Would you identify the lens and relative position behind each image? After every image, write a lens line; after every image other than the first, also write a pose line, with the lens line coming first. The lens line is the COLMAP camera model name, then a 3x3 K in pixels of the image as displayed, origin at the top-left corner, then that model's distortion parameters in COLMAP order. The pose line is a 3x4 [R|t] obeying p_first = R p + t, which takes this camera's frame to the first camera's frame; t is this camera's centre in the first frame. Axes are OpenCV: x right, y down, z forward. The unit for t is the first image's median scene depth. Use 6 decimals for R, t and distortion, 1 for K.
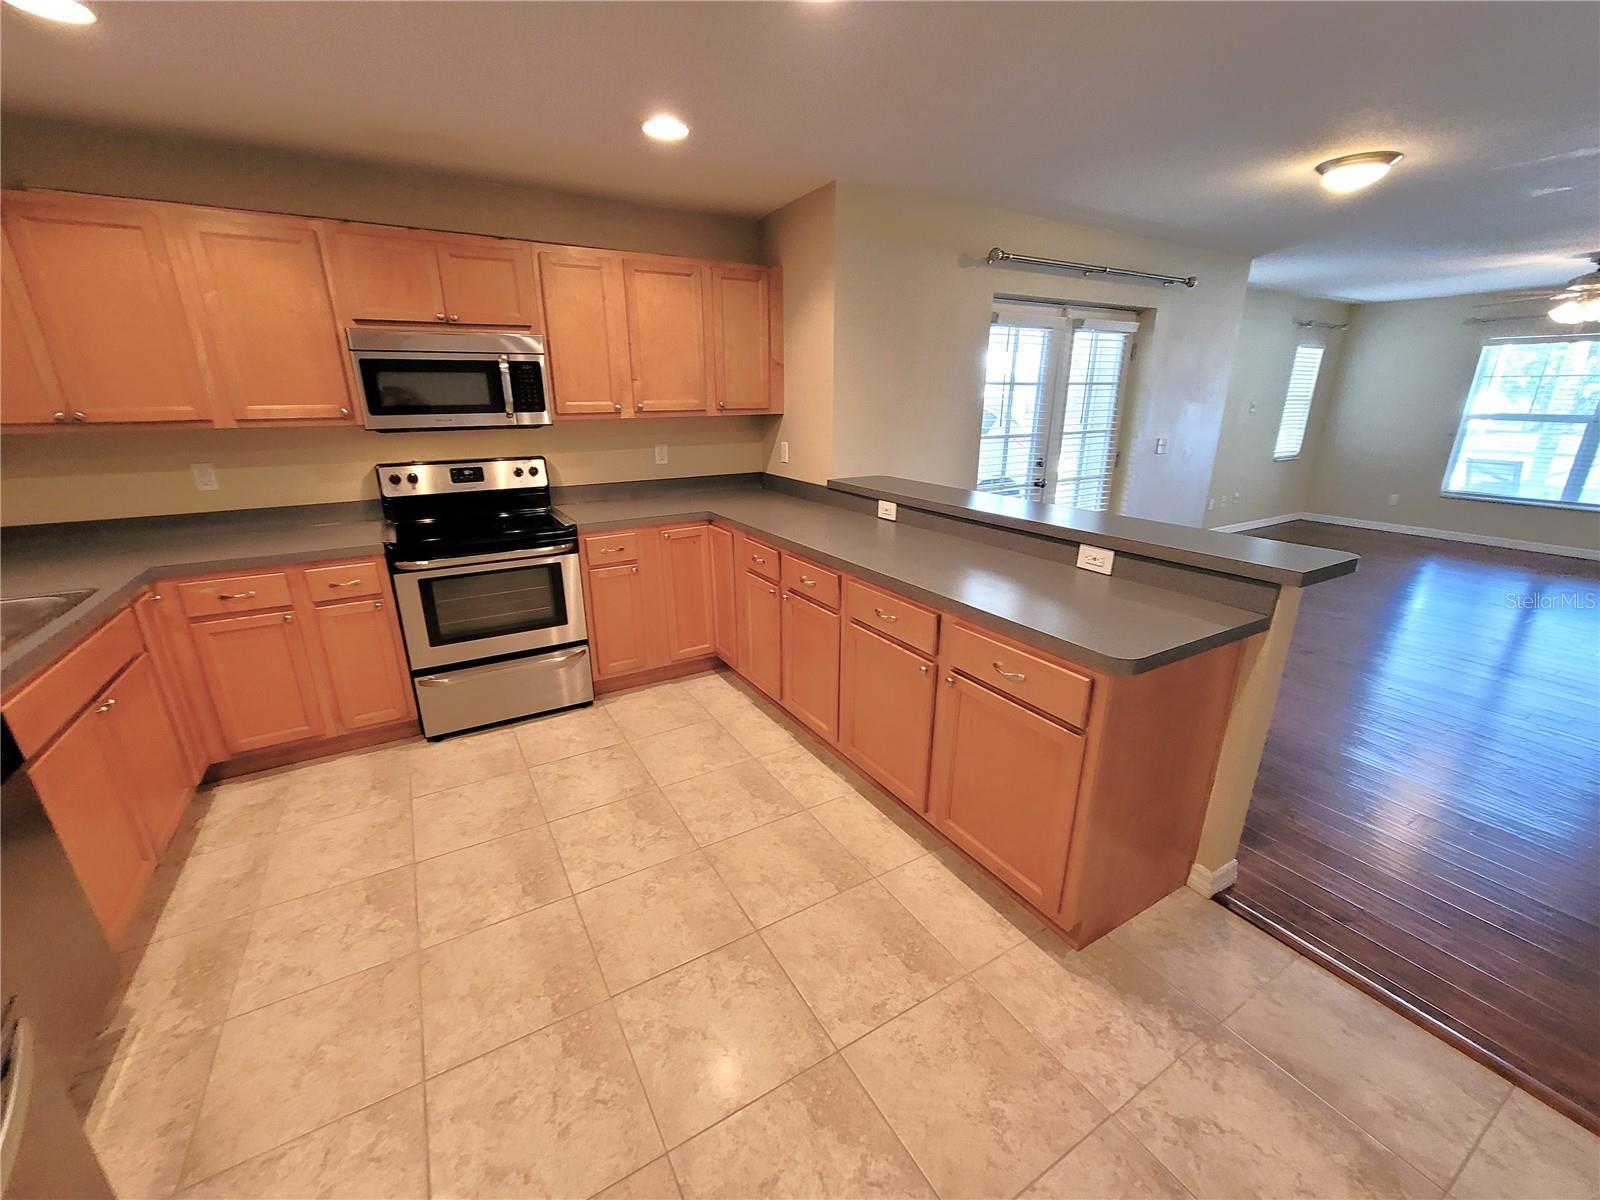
lens RADIAL K [[660.3, 0, 800.6], [0, 660.3, 608.5], [0, 0, 1]] dist [-0.013406, 0.006616]
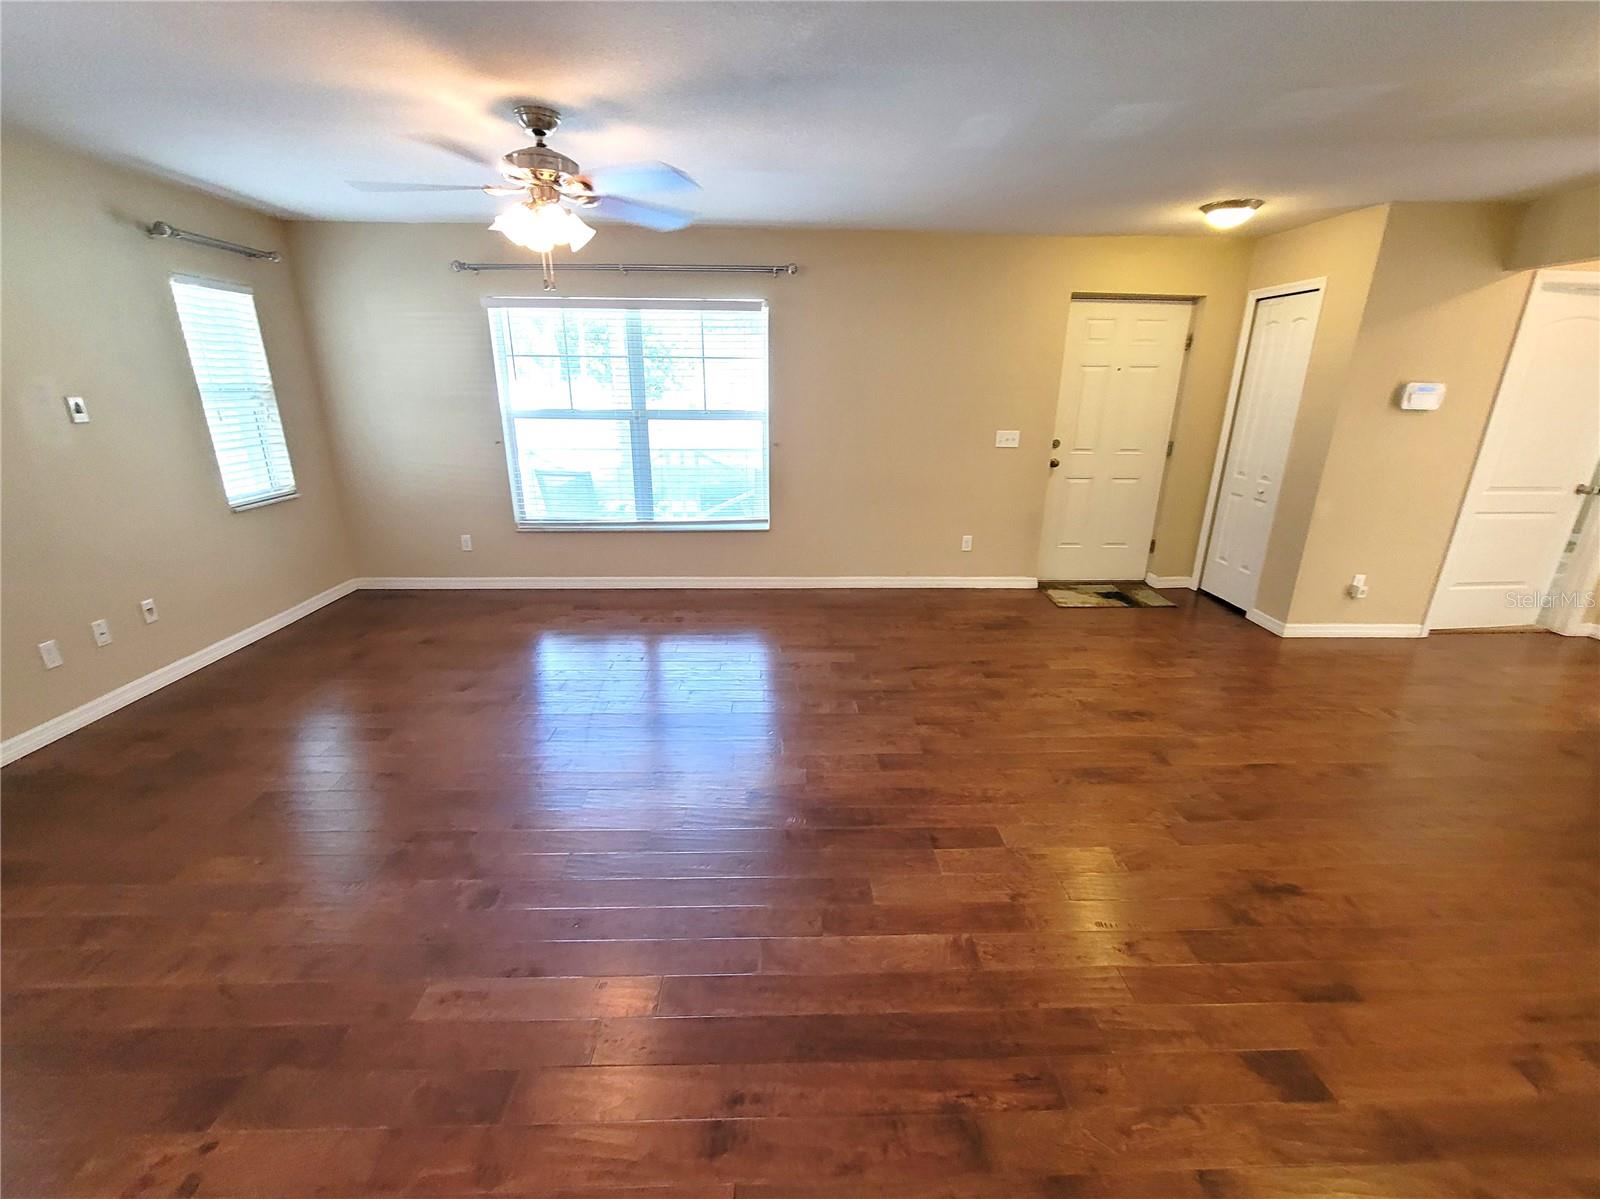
lens RADIAL K [[660.3, 0, 800.6], [0, 660.3, 608.0], [0, 0, 1]] dist [-0.013406, 0.006616]
pose [[0.484448, -0.272763, 0.831210, 1.373705], [0.262233, 0.951736, 0.159479, -0.337246], [-0.834592, 0.140711, 0.532594, 1.050468]]
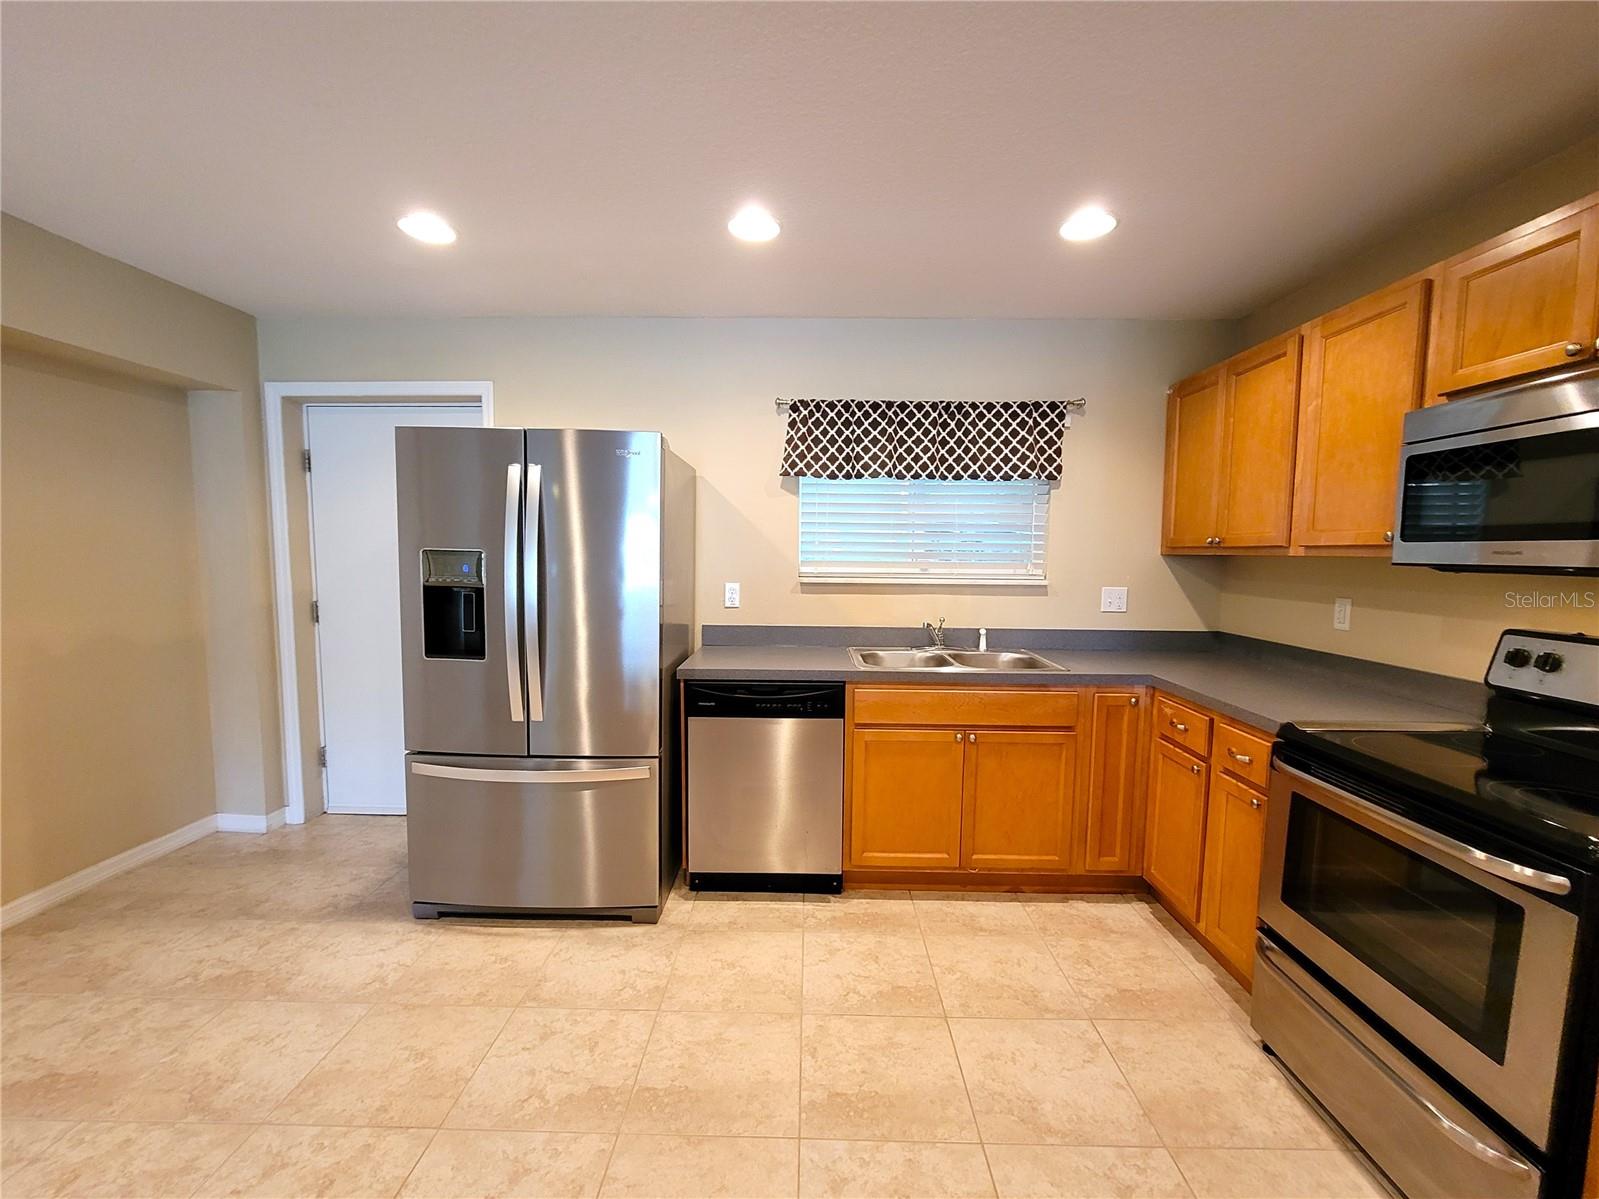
lens RADIAL K [[674.5, 0, 799.2], [0, 674.5, 607.8], [0, 0, 1]] dist [-0.001648, -0.000063]
pose [[-0.525530, 0.073205, -0.847620, 0.208247], [-0.271686, 0.929685, 0.248740, -0.252360], [0.806229, 0.361007, -0.468689, 0.908365]]
